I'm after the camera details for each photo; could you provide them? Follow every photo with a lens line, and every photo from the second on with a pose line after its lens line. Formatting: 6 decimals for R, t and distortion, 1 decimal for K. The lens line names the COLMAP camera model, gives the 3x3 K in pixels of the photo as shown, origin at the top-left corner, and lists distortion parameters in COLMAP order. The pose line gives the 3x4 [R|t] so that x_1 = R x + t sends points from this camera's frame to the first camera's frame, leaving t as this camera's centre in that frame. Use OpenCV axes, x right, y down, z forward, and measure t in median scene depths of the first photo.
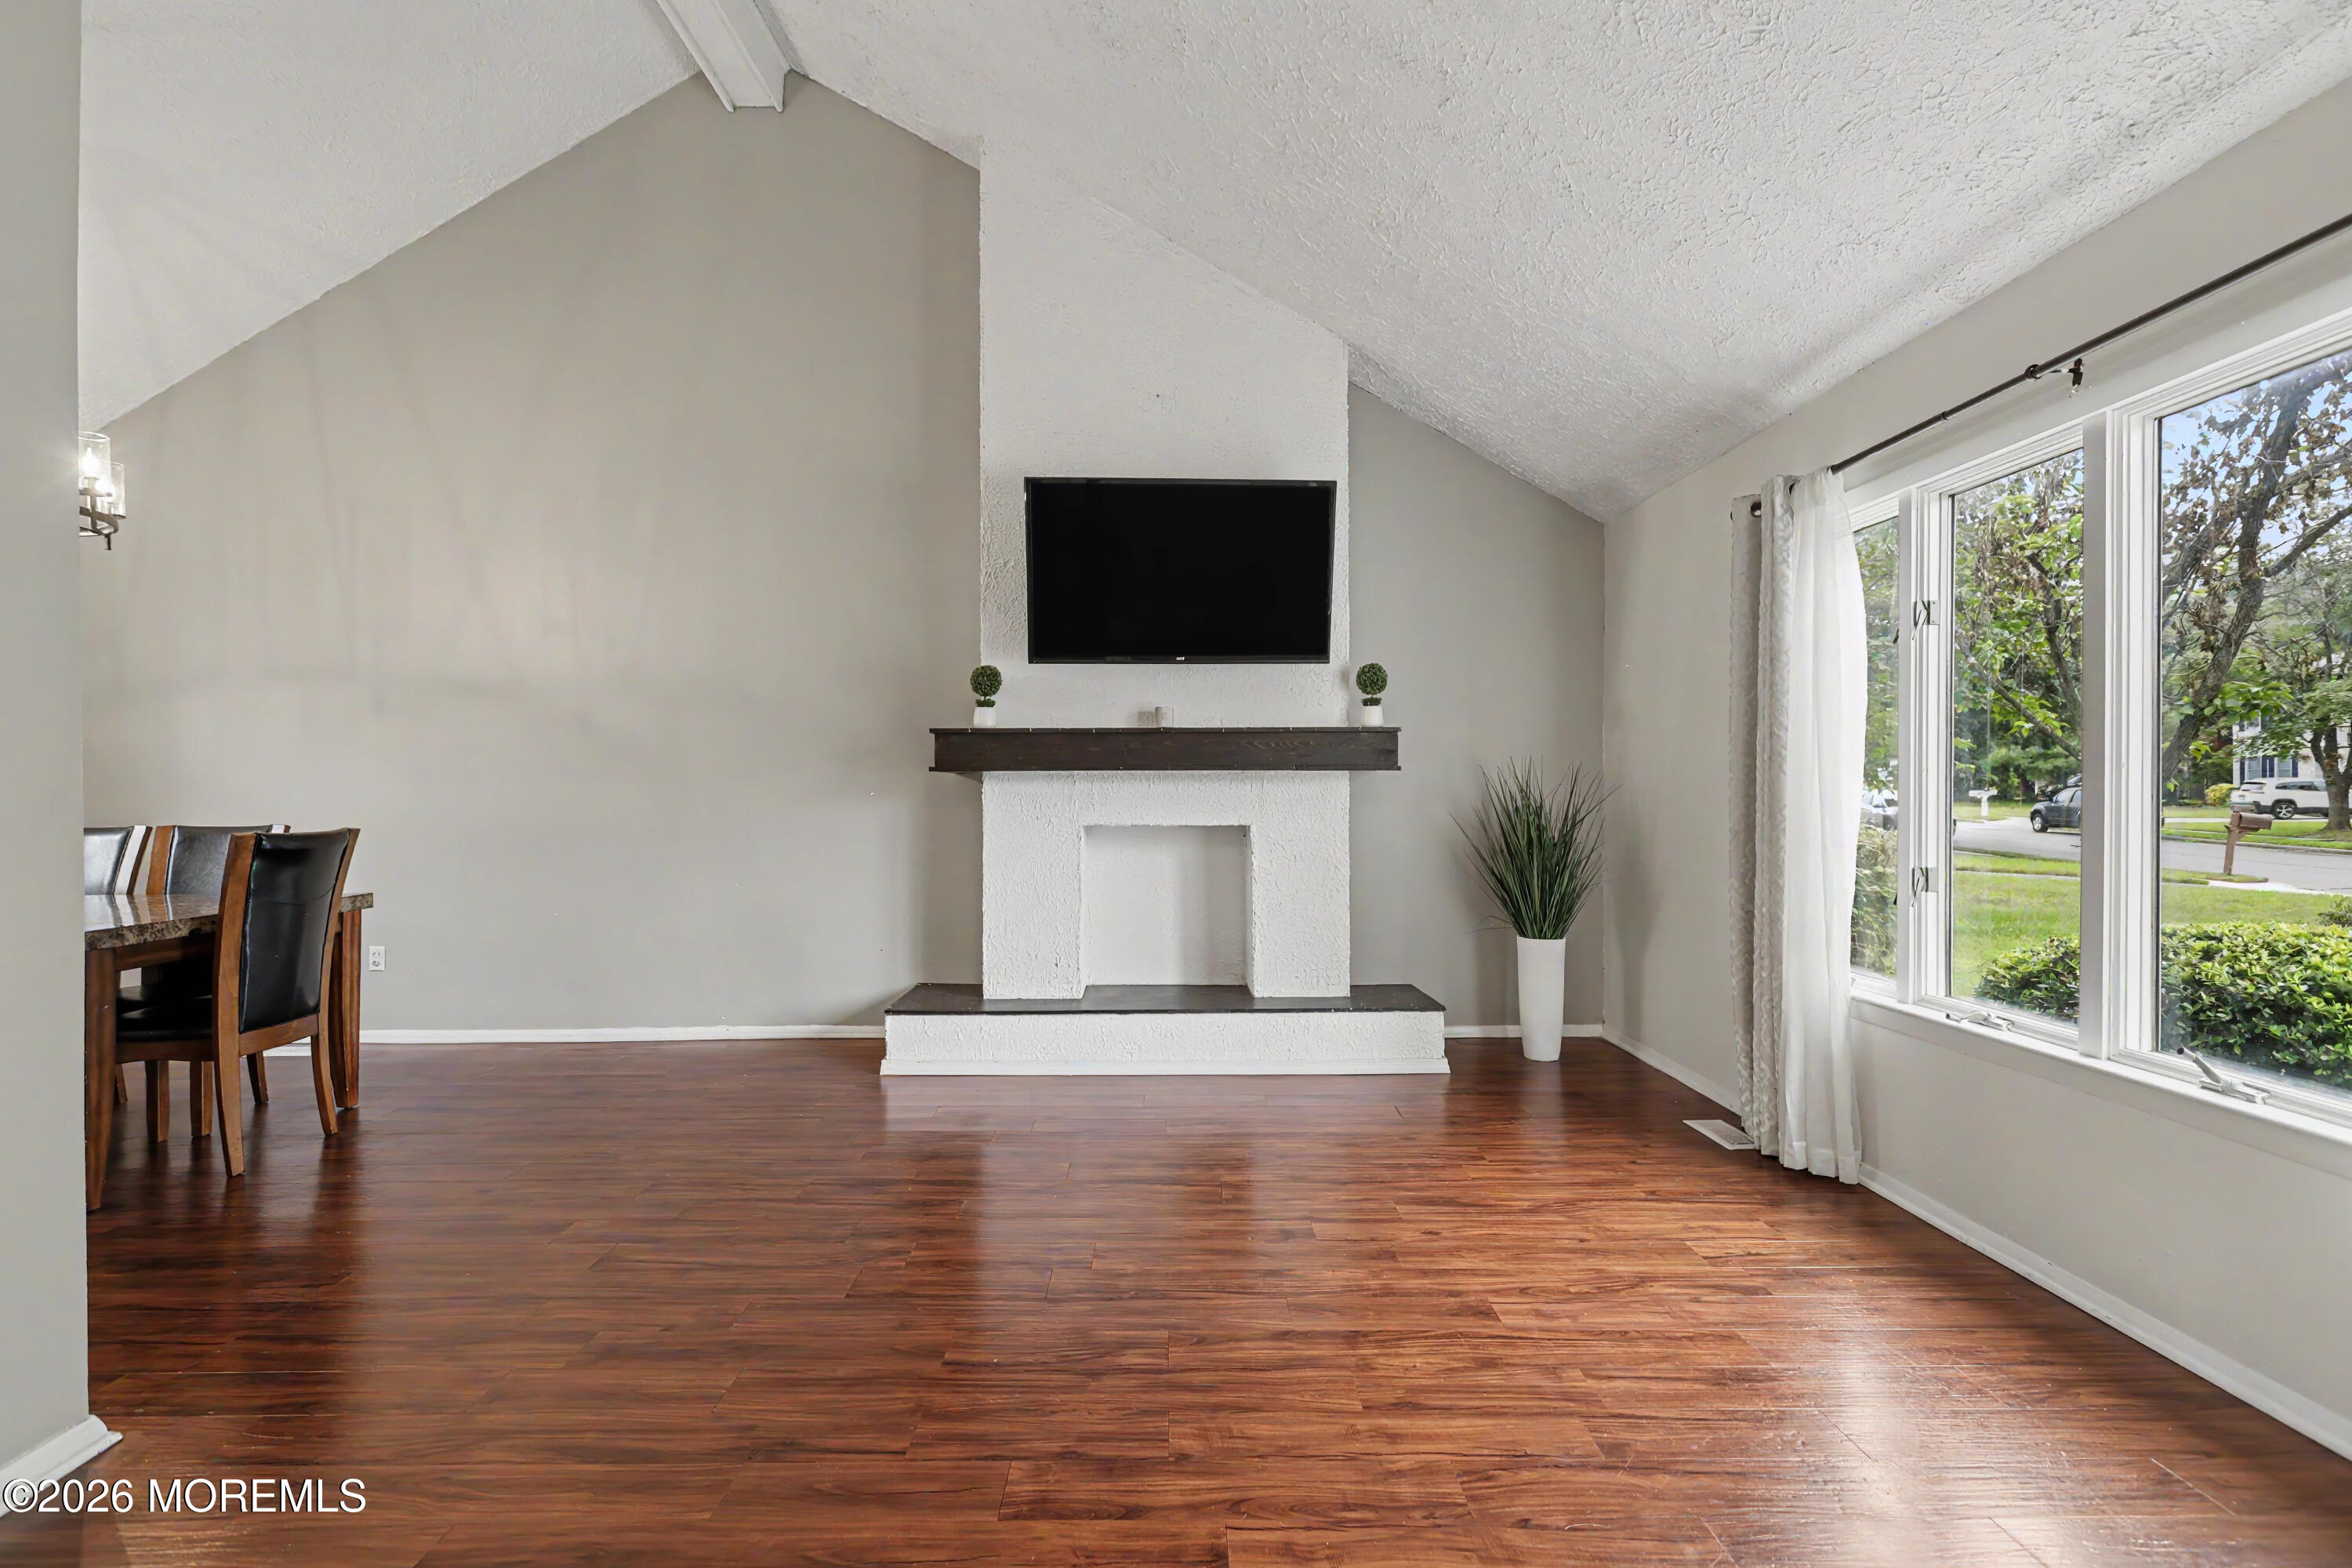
lens RADIAL K [[1063.1, 0, 1175.1], [0, 1063.1, 793.3], [0, 0, 1]] dist [-0.000842, 0.000329]
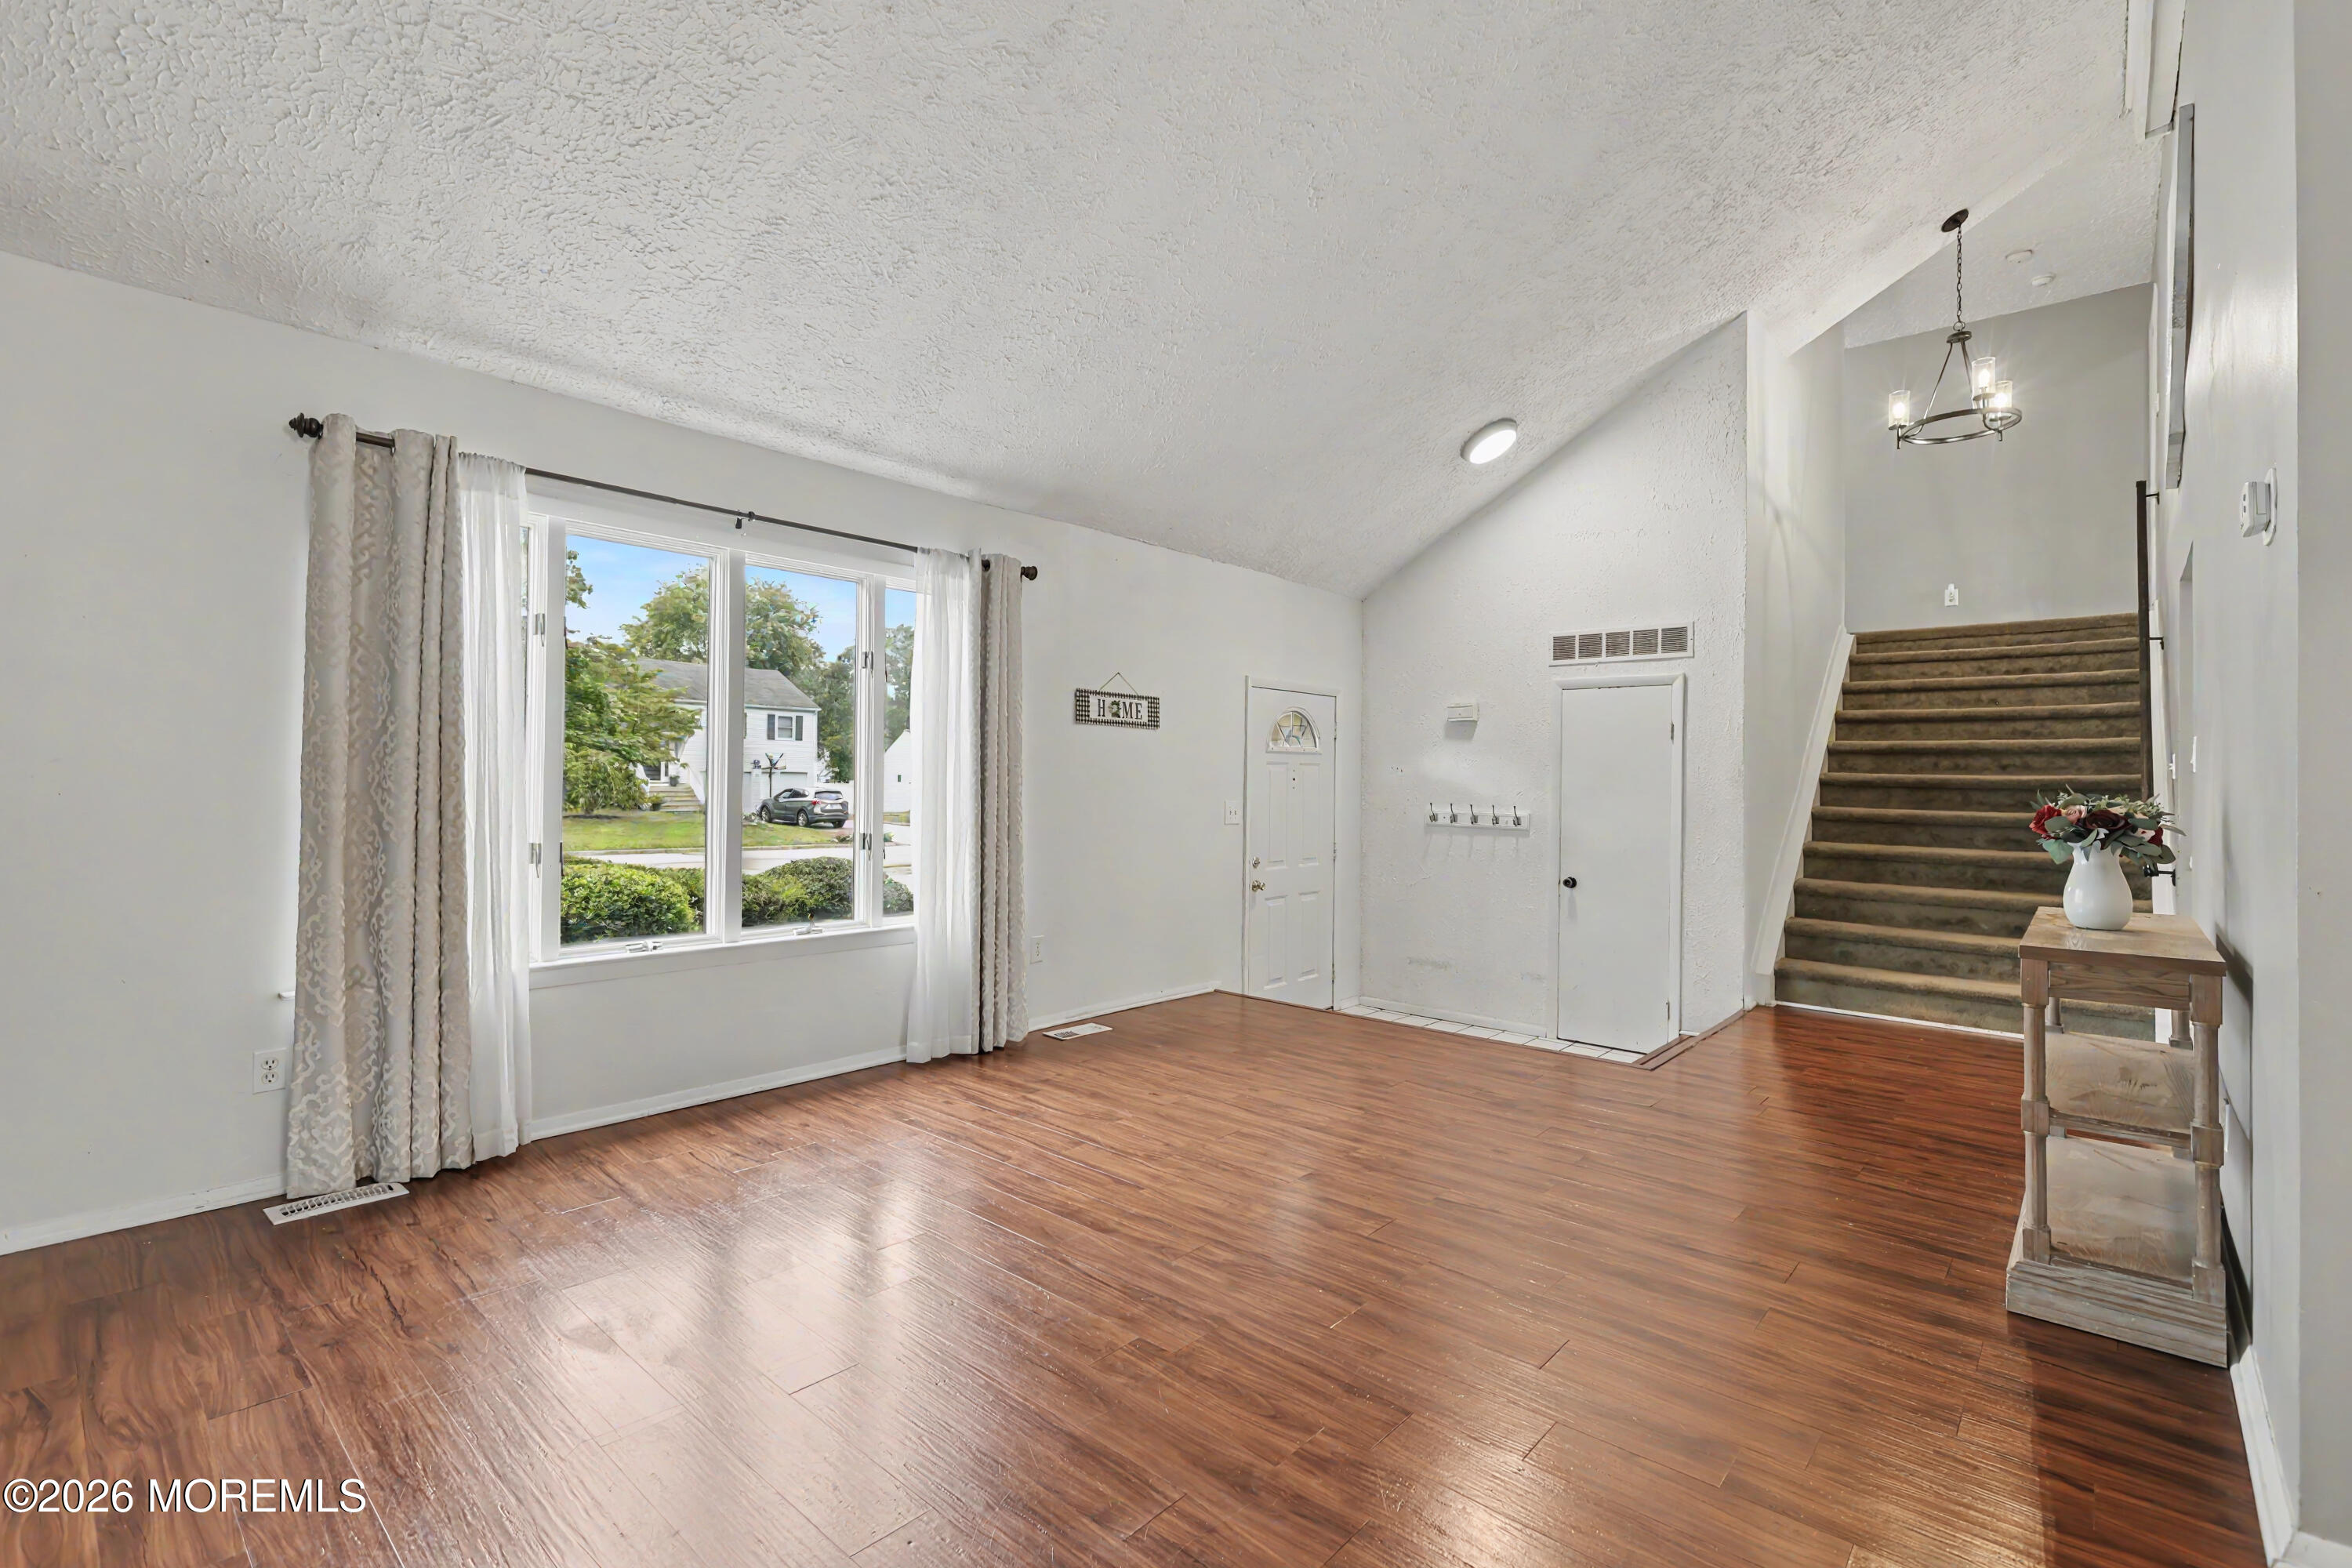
lens RADIAL K [[1056.8, 0, 1167.8], [0, 1056.8, 780.8], [0, 0, 1]] dist [-0.002780, 0.000000]
pose [[-0.736637, -0.003771, 0.676278, -0.553767], [-0.008020, 0.999963, -0.003161, -0.000361], [-0.676241, -0.007752, -0.736640, 1.334723]]
